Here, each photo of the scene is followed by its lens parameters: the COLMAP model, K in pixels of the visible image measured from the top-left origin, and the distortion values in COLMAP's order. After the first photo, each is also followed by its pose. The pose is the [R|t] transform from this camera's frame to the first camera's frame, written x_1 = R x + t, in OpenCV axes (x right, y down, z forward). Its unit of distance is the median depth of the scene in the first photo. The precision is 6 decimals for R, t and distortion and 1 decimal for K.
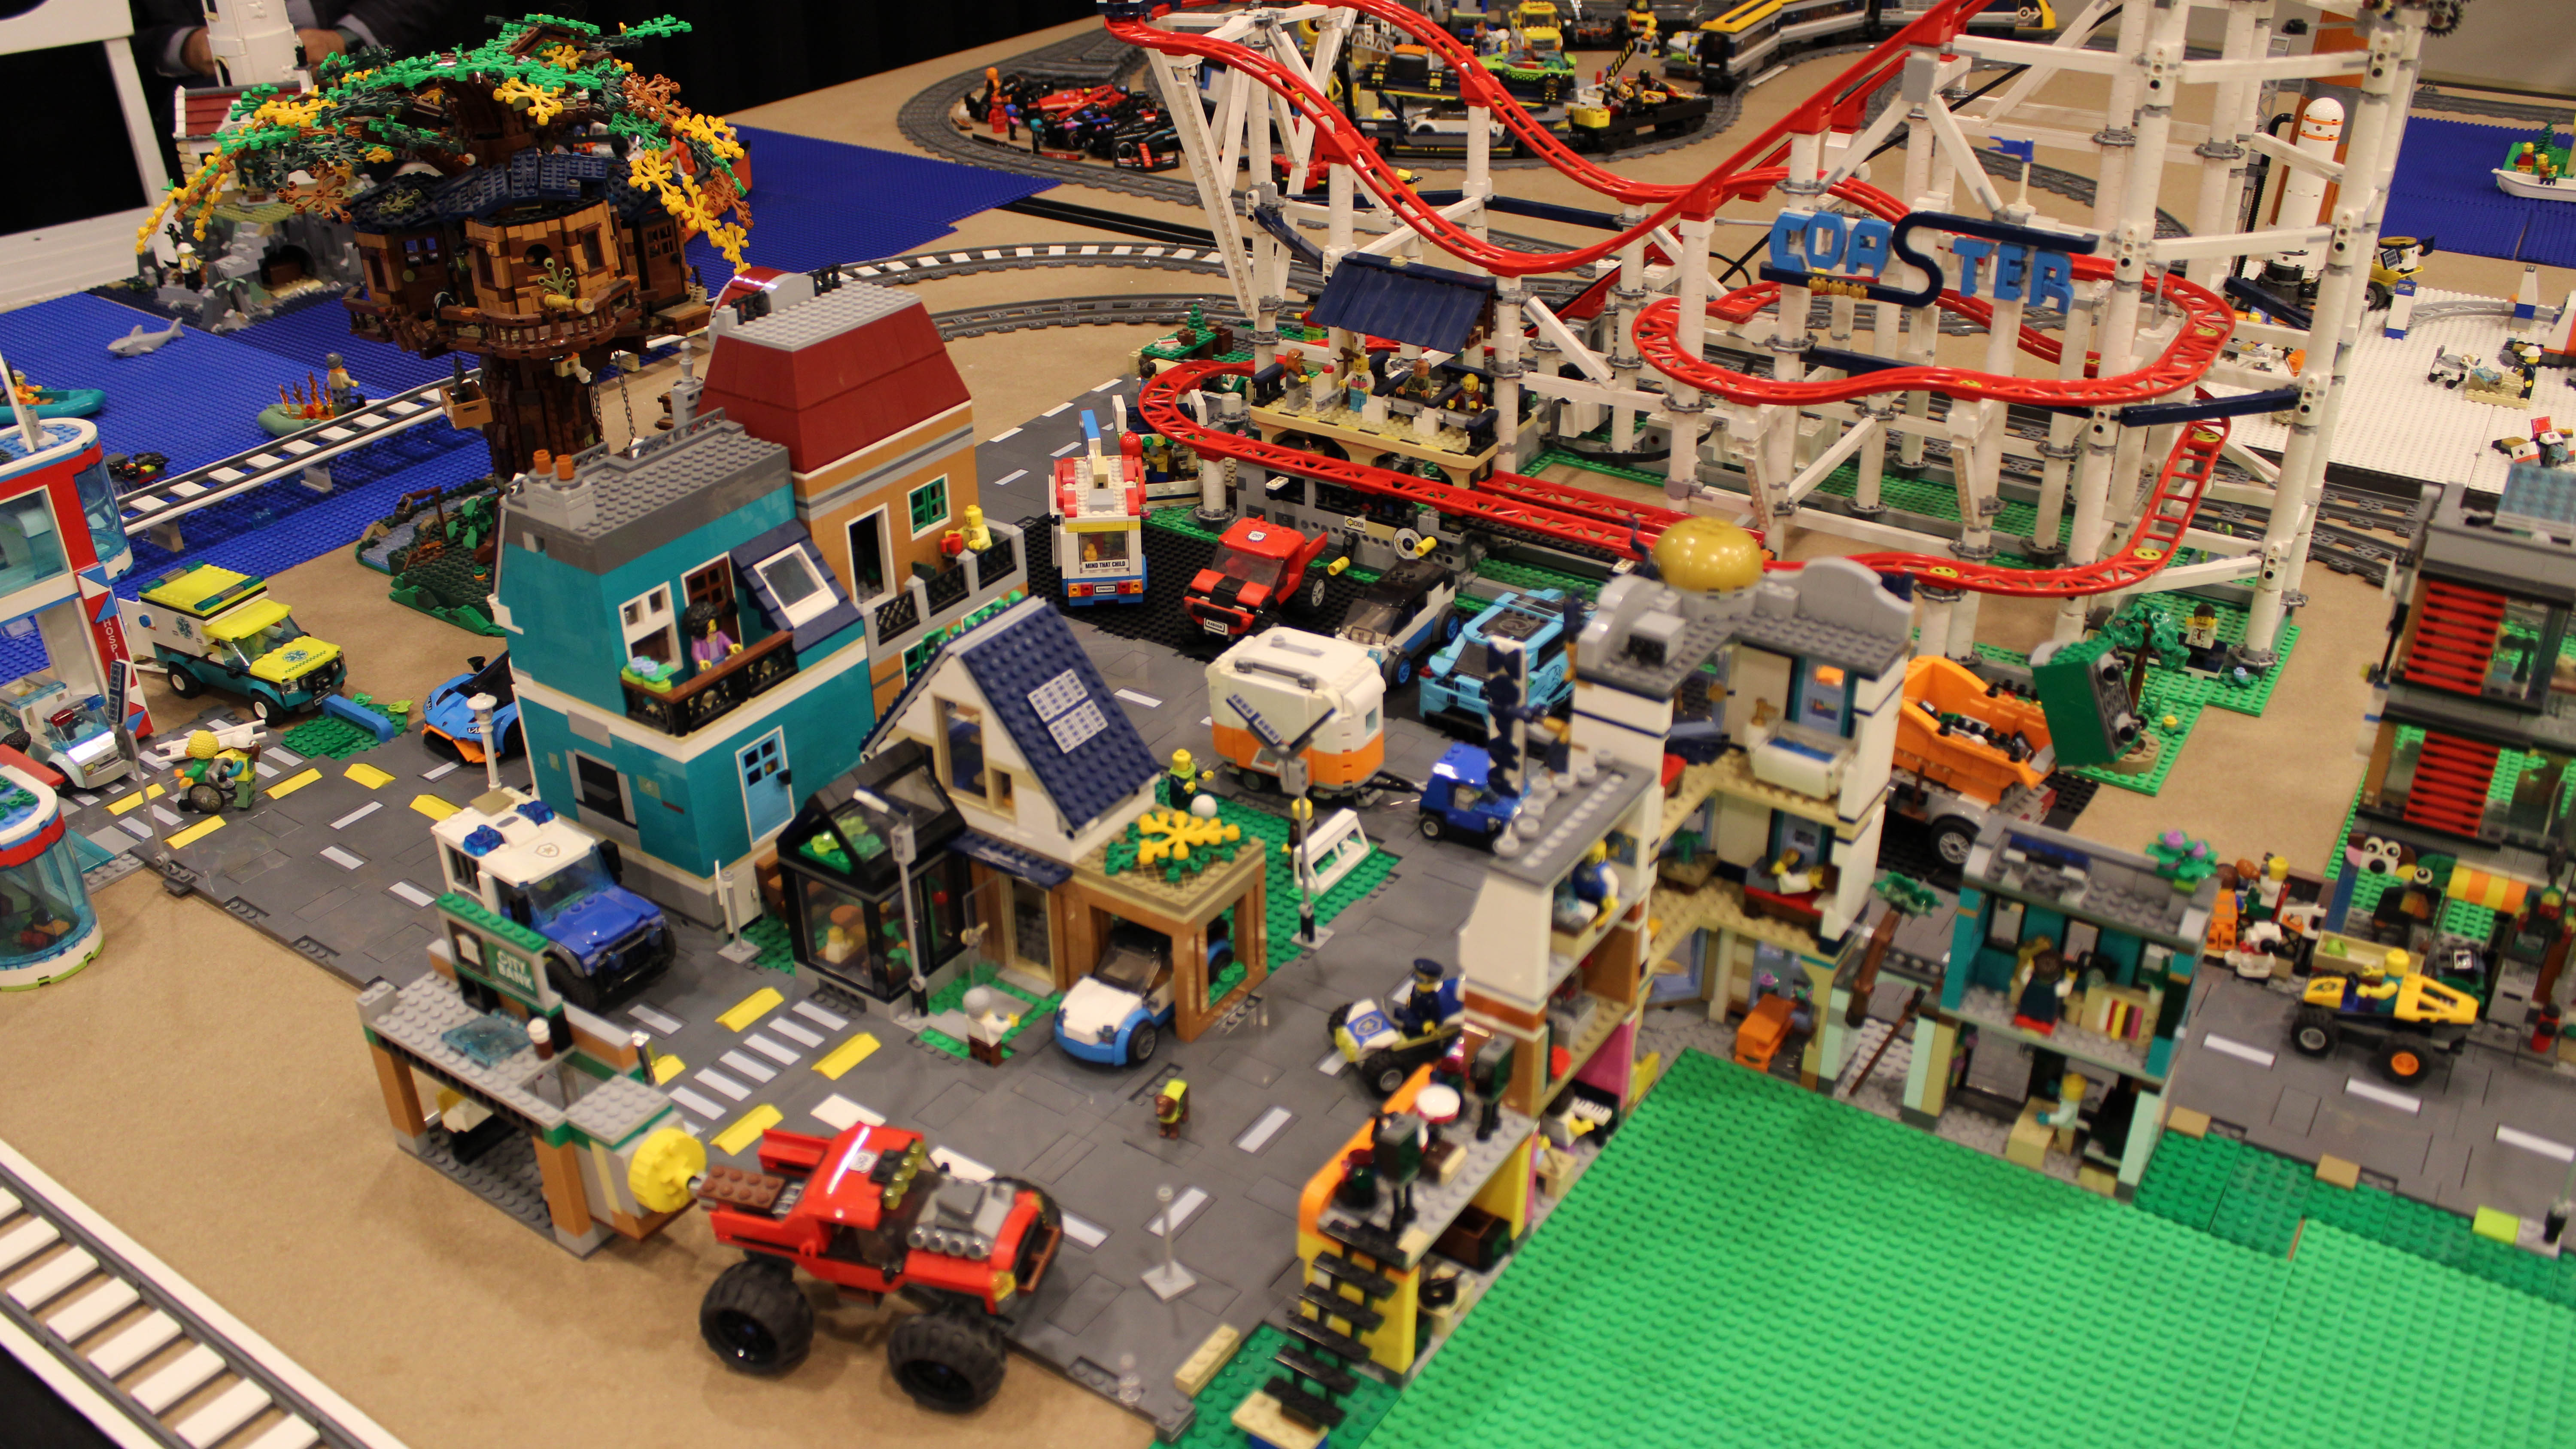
lens RADIAL K [[2095.6, 0, 1288.0], [0, 2095.6, 724.5], [0, 0, 1]] dist [-0.165122, 0.150946]
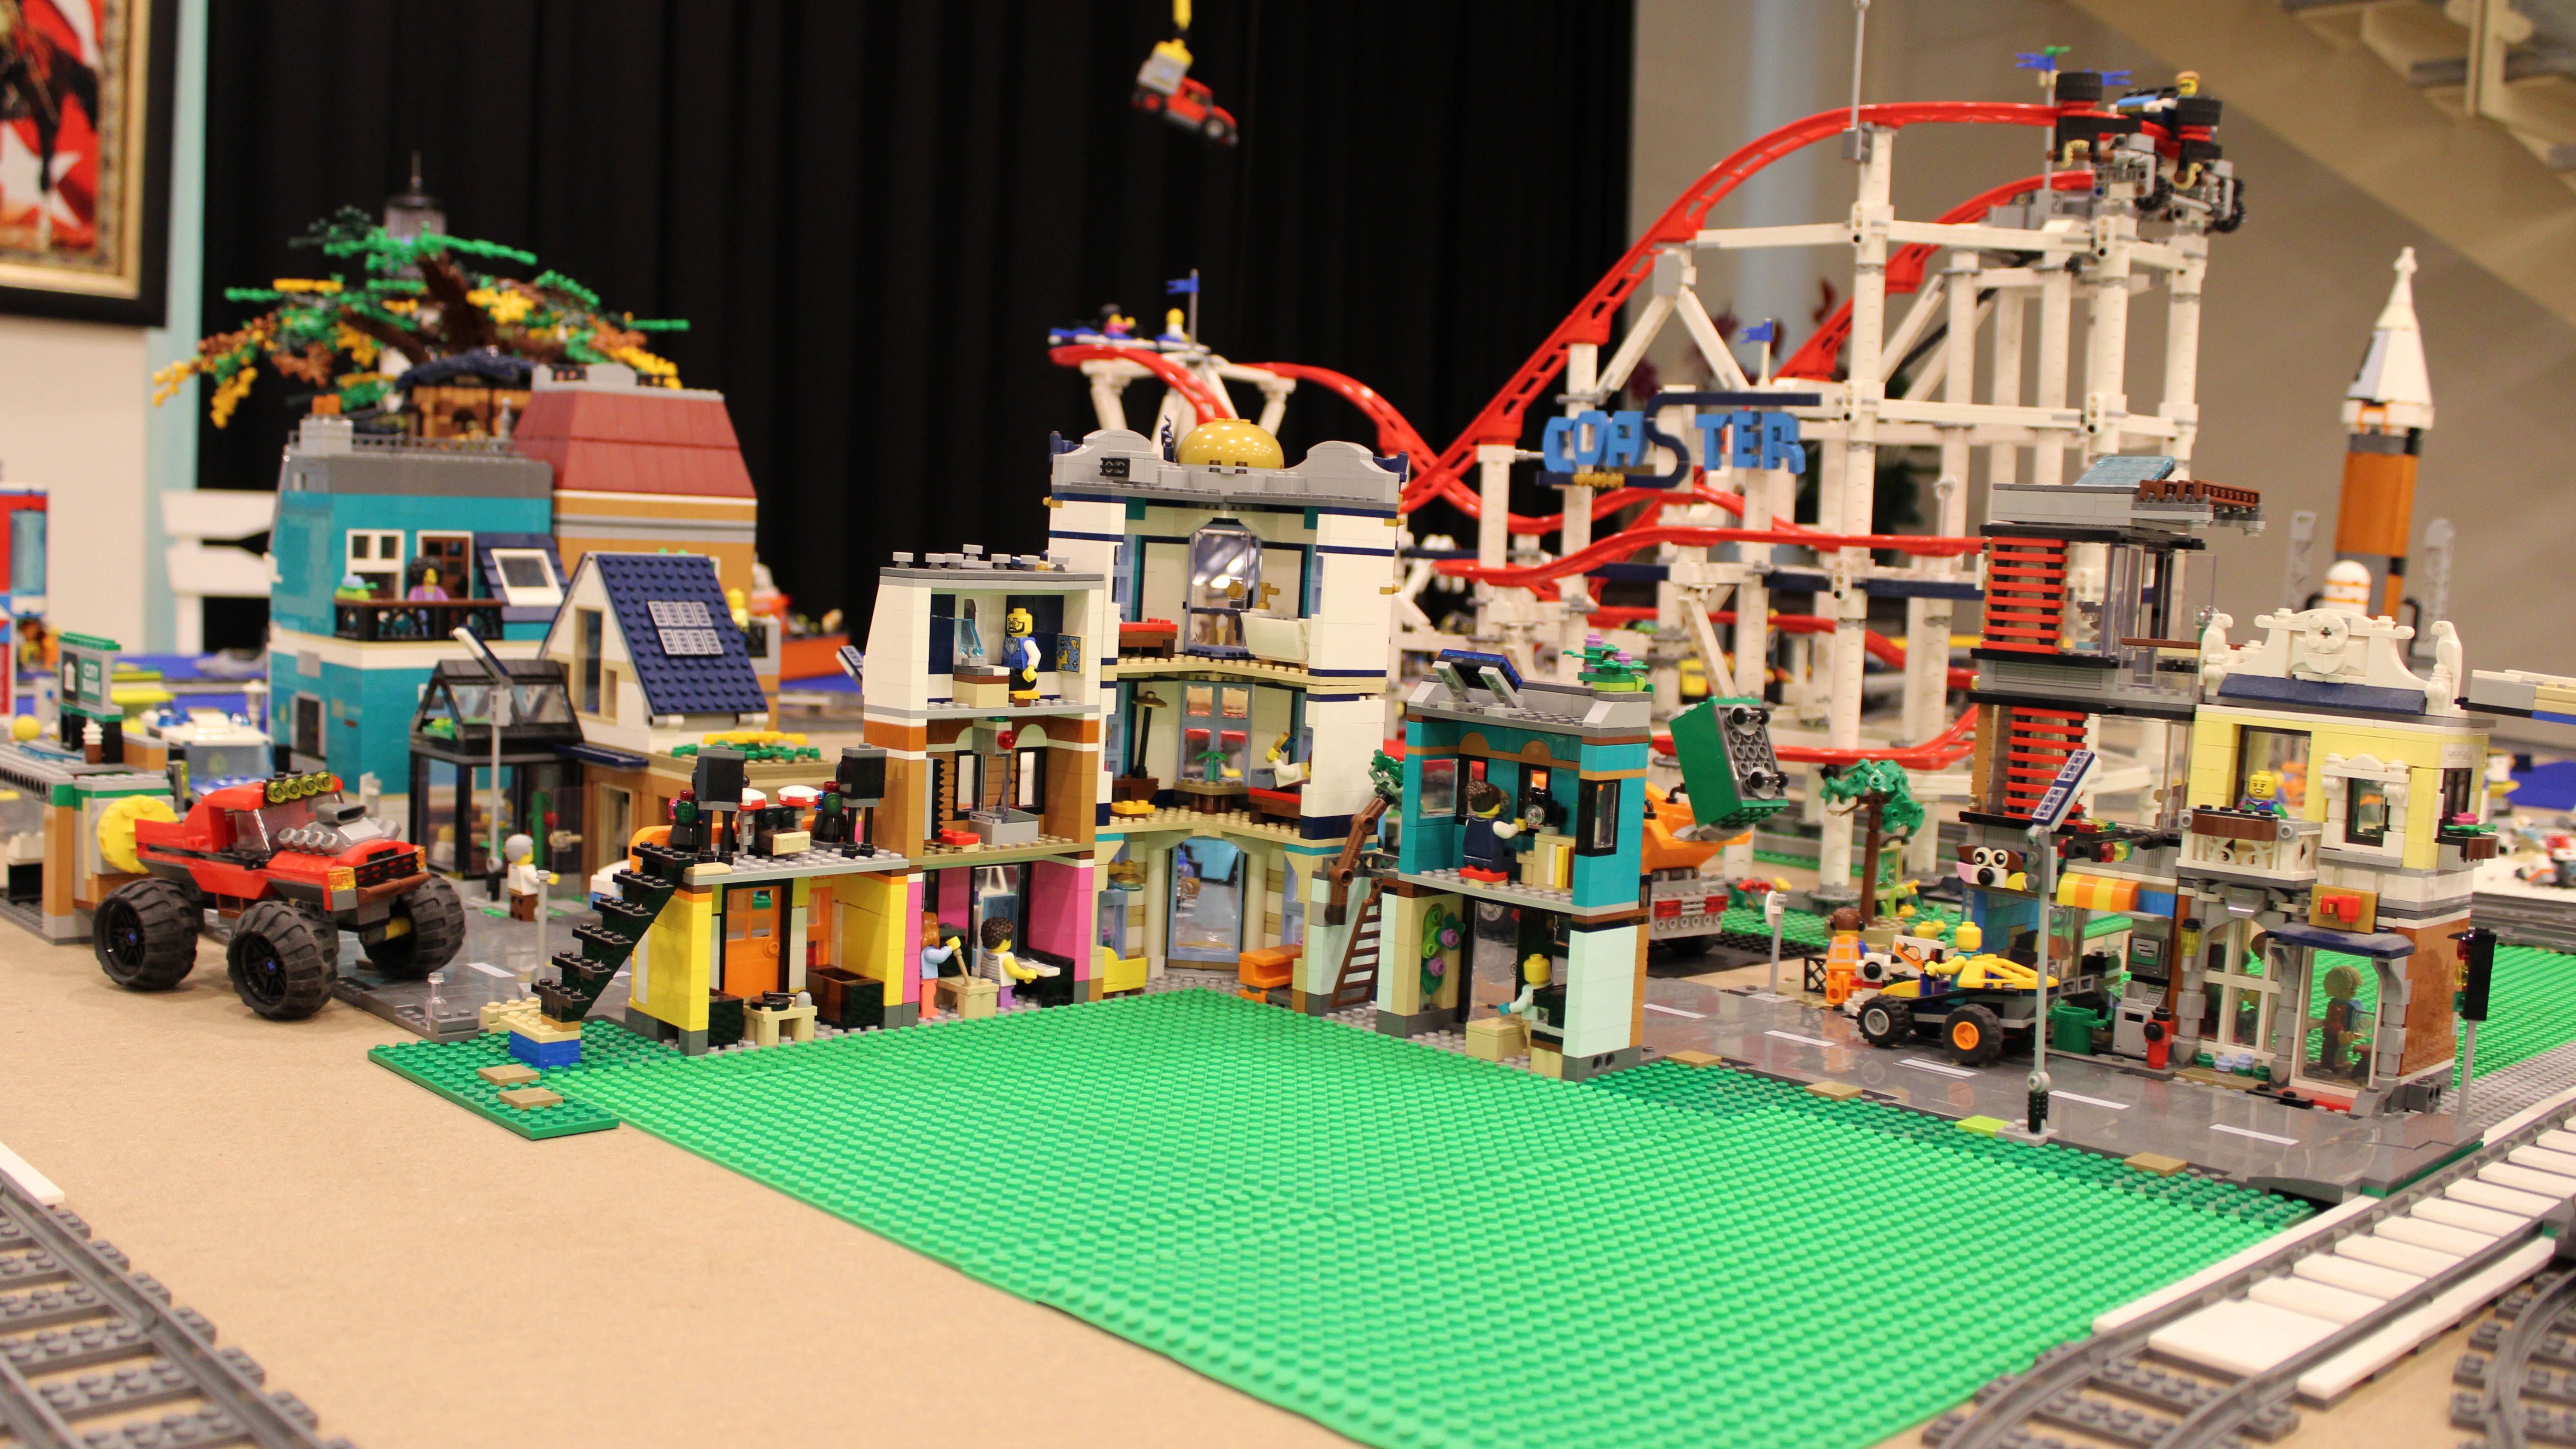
lens RADIAL K [[2323.2, 0, 1288.0], [0, 2323.2, 724.5], [0, 0, 1]] dist [-0.112267, 0.076261]
pose [[0.979279, 0.070767, -0.189750, 0.425147], [-0.141936, 0.908163, -0.393819, 0.459923], [0.144454, 0.412591, 0.899390, 0.000213]]
